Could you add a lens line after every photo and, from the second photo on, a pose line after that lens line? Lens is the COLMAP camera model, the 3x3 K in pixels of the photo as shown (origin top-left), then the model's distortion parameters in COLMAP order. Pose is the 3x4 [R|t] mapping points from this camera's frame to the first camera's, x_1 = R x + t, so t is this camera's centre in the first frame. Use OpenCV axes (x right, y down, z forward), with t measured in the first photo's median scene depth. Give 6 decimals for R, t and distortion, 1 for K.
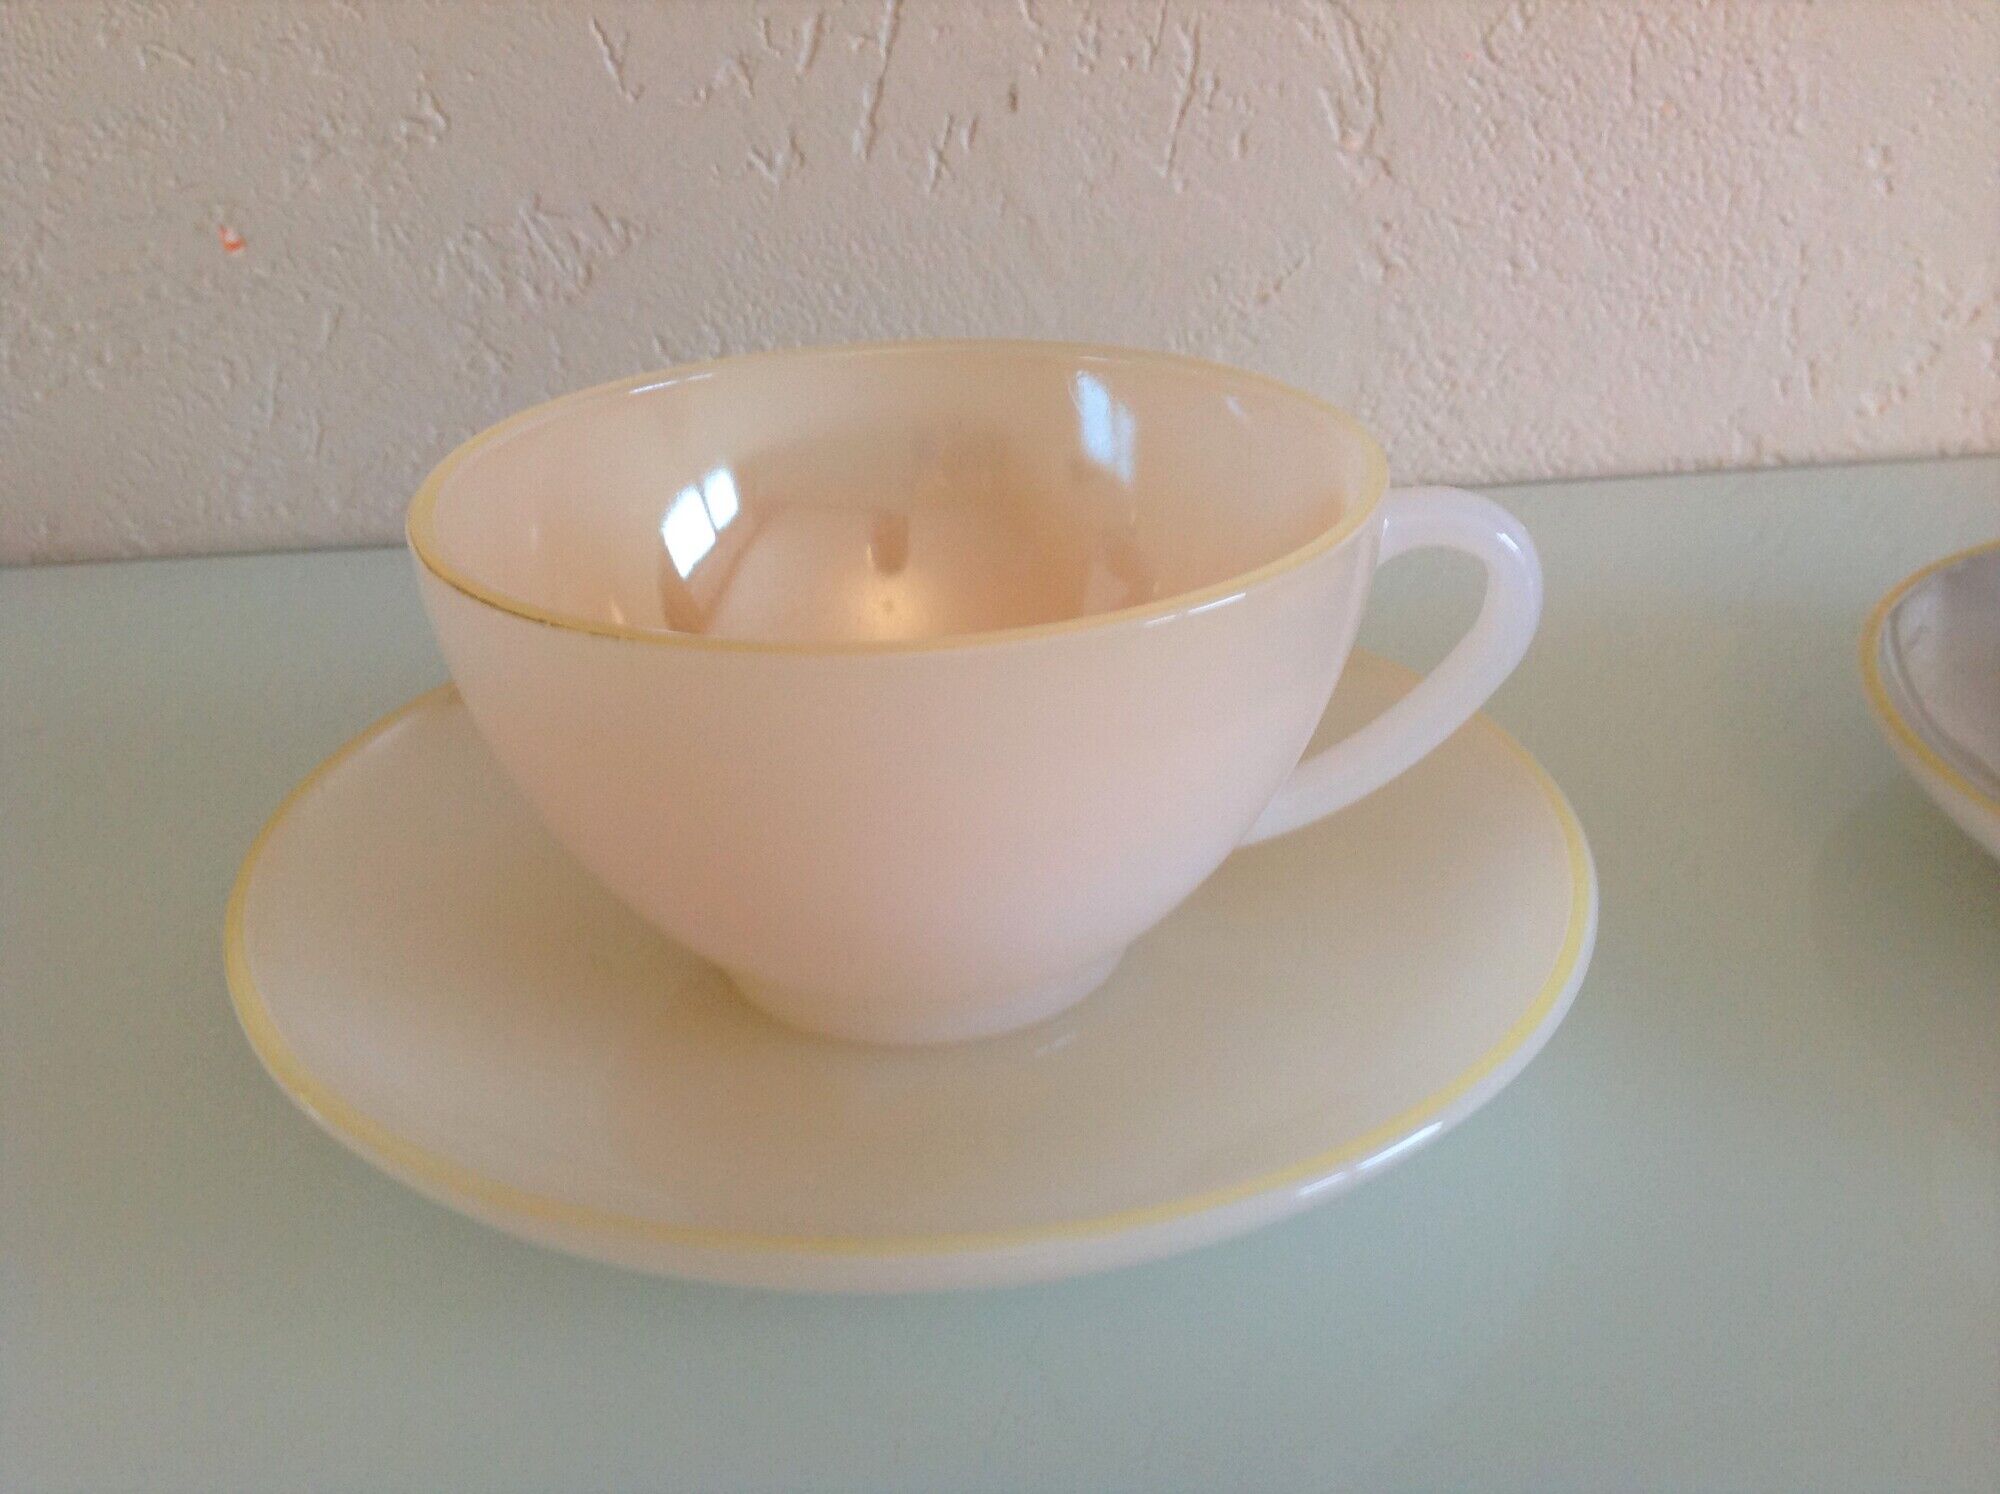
lens RADIAL K [[1914.4, 0, 909.0], [0, 1914.4, 756.9], [0, 0, 1]] dist [-0.011068, 0.000000]
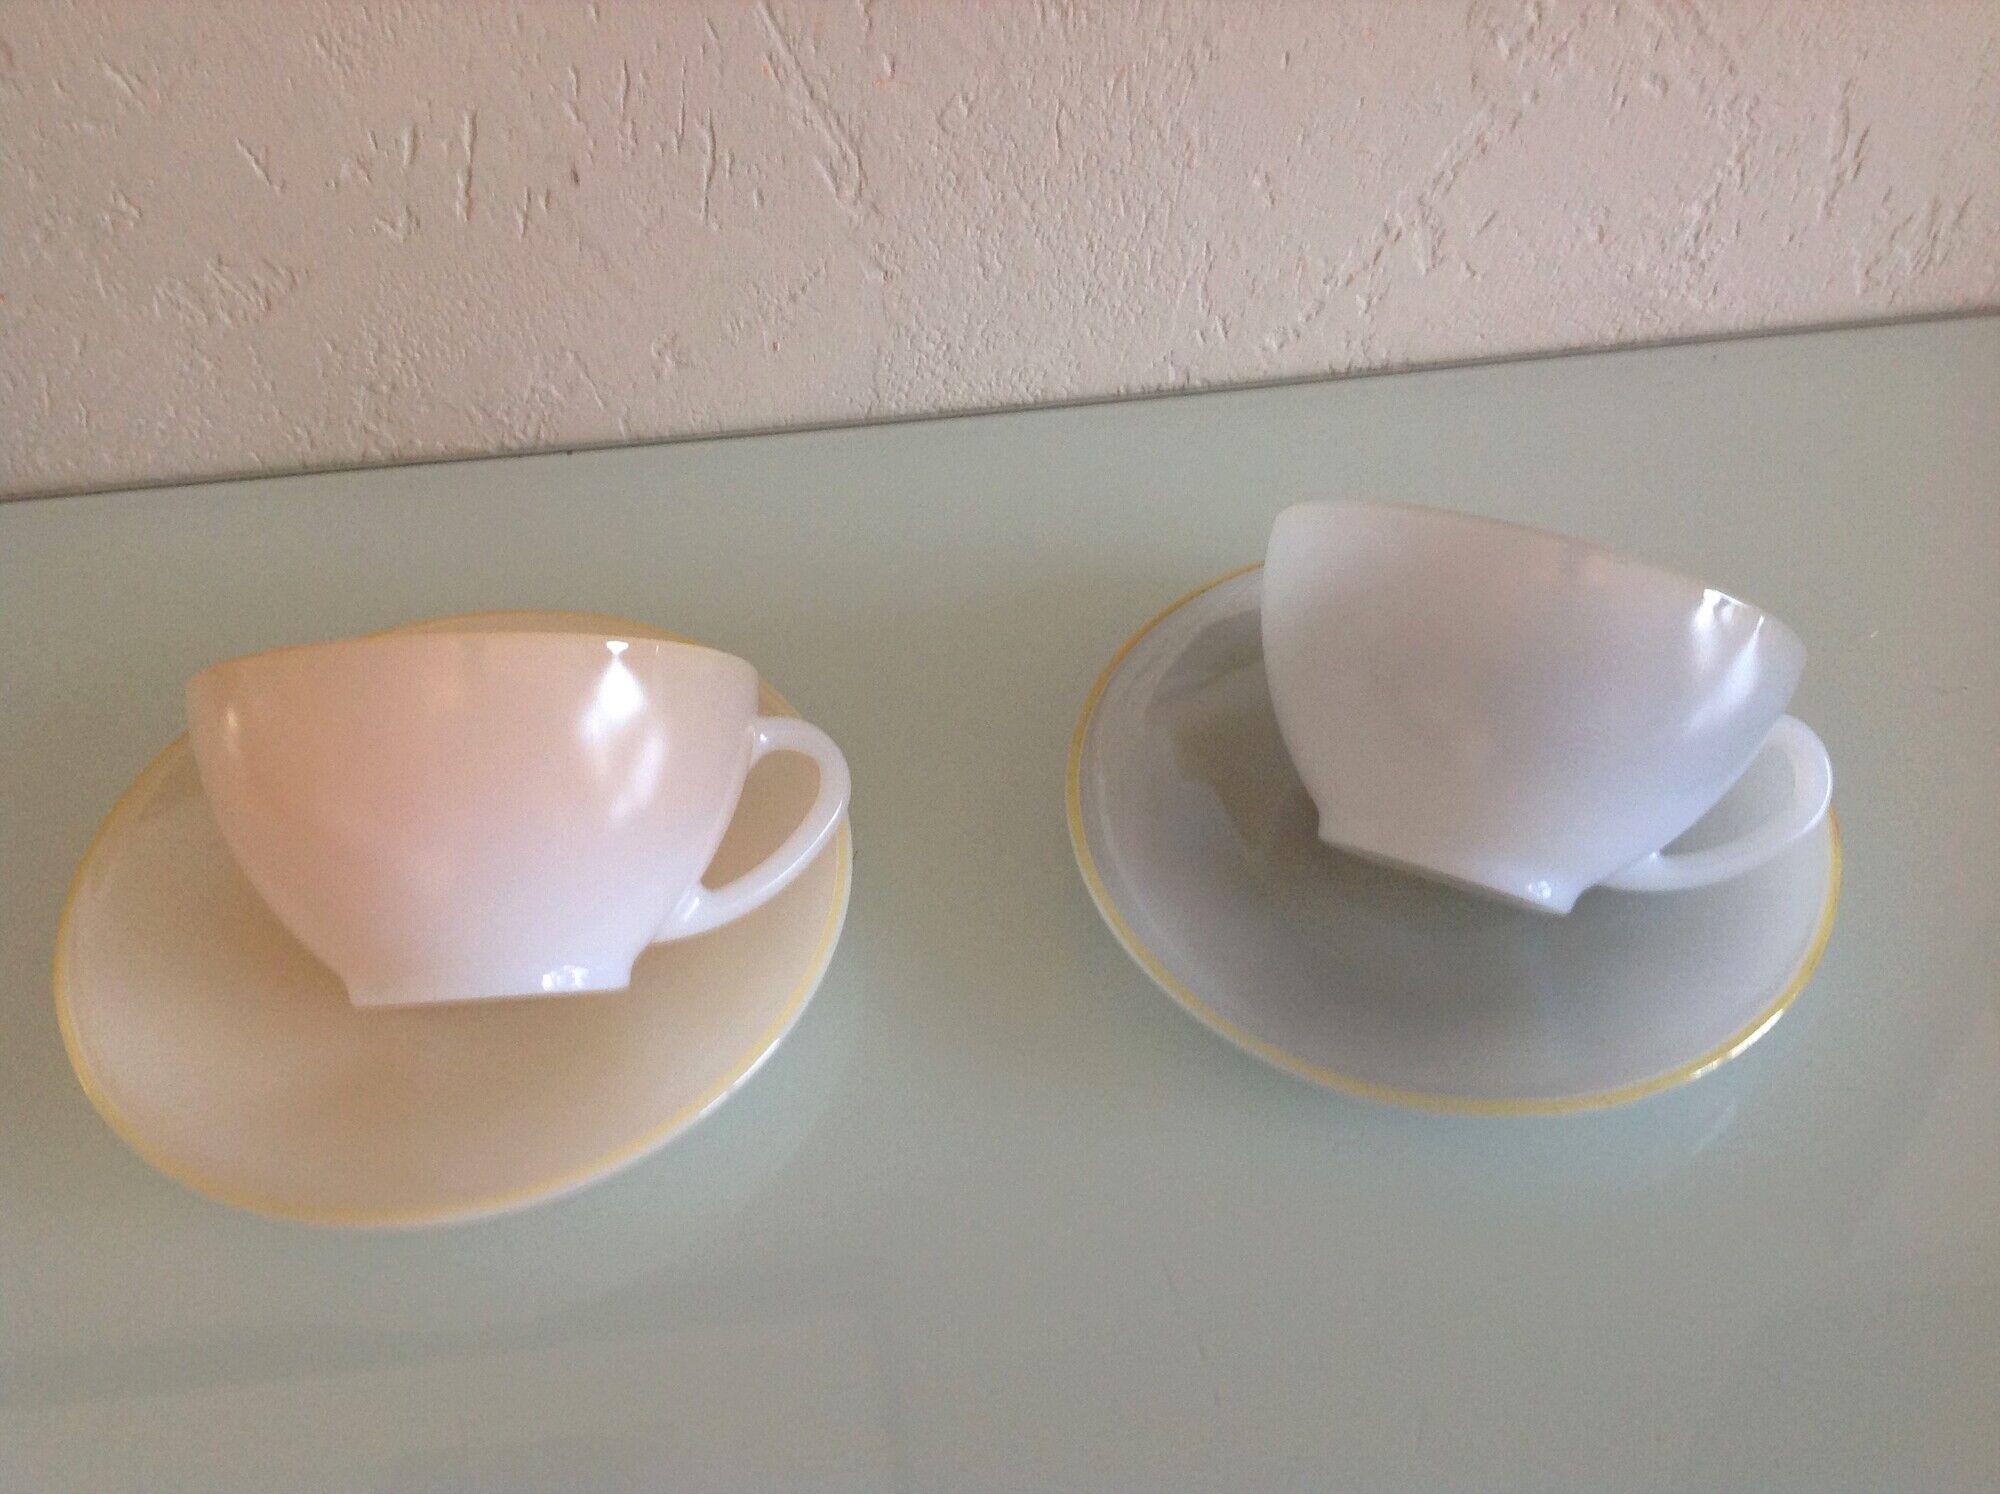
lens RADIAL K [[1914.4, 0, 1007.7], [0, 1914.4, 760.0], [0, 0, 1]] dist [-0.011068, 0.000000]
pose [[0.998479, -0.026710, 0.048222, 0.269457], [0.007373, 0.931621, 0.363356, -0.434943], [-0.054630, -0.362447, 0.930402, -0.365703]]
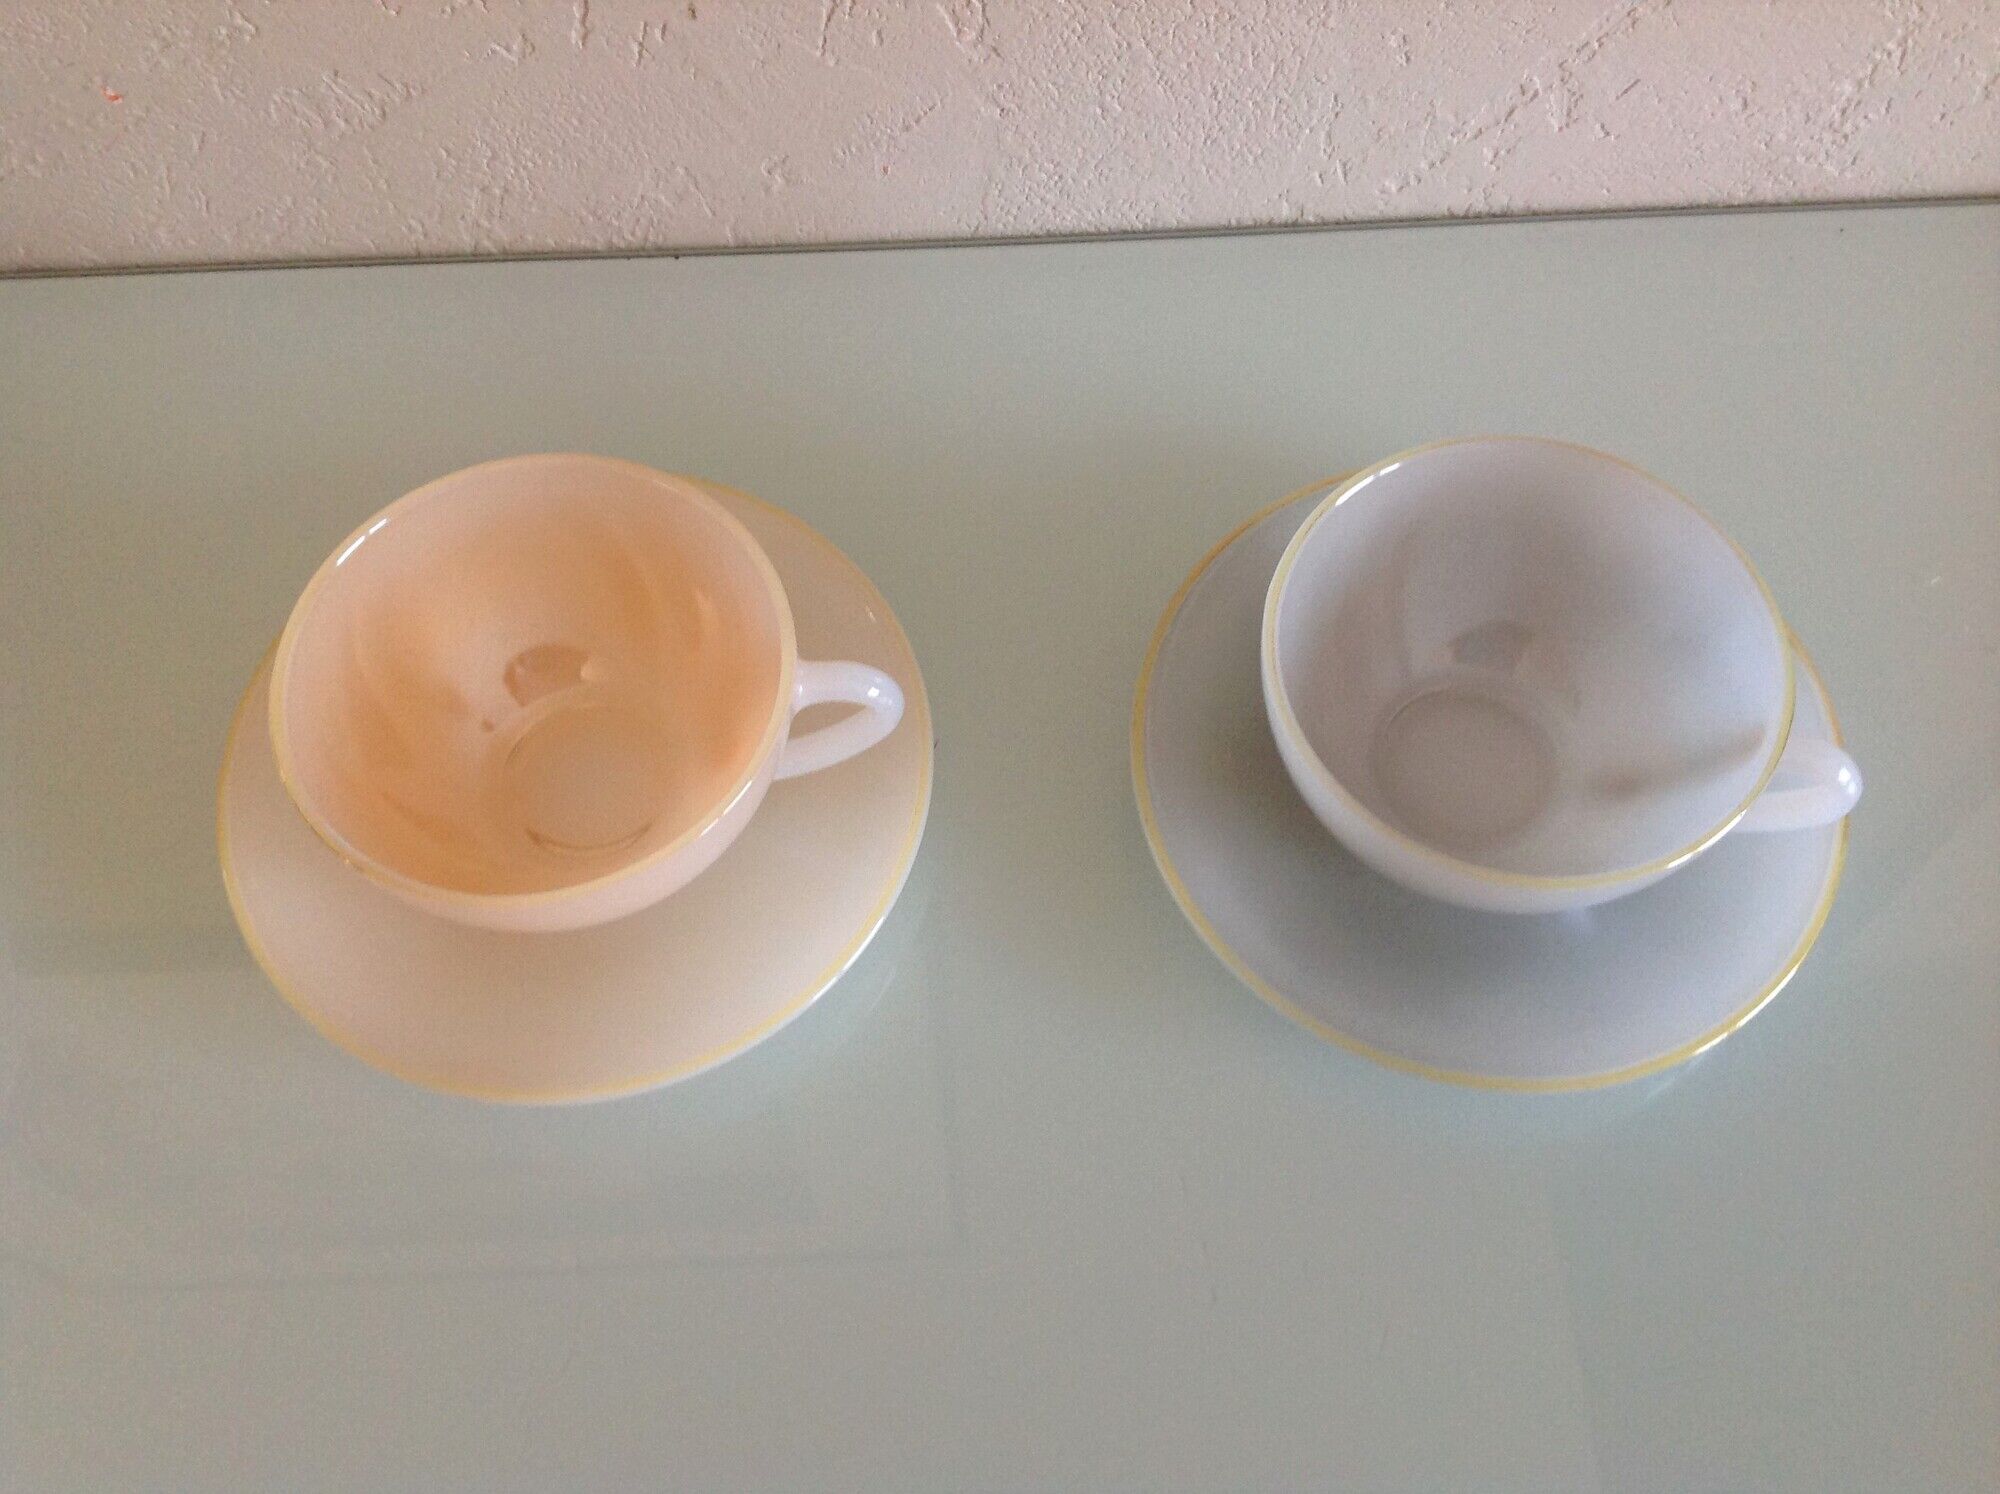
lens RADIAL K [[1914.4, 0, 992.5], [0, 1914.4, 759.6], [0, 0, 1]] dist [-0.011068, 0.000000]
pose [[0.999120, 0.041240, 0.007664, 0.259208], [-0.037509, 0.796581, 0.603366, -0.707169], [0.018778, -0.603123, 0.797427, -0.306203]]
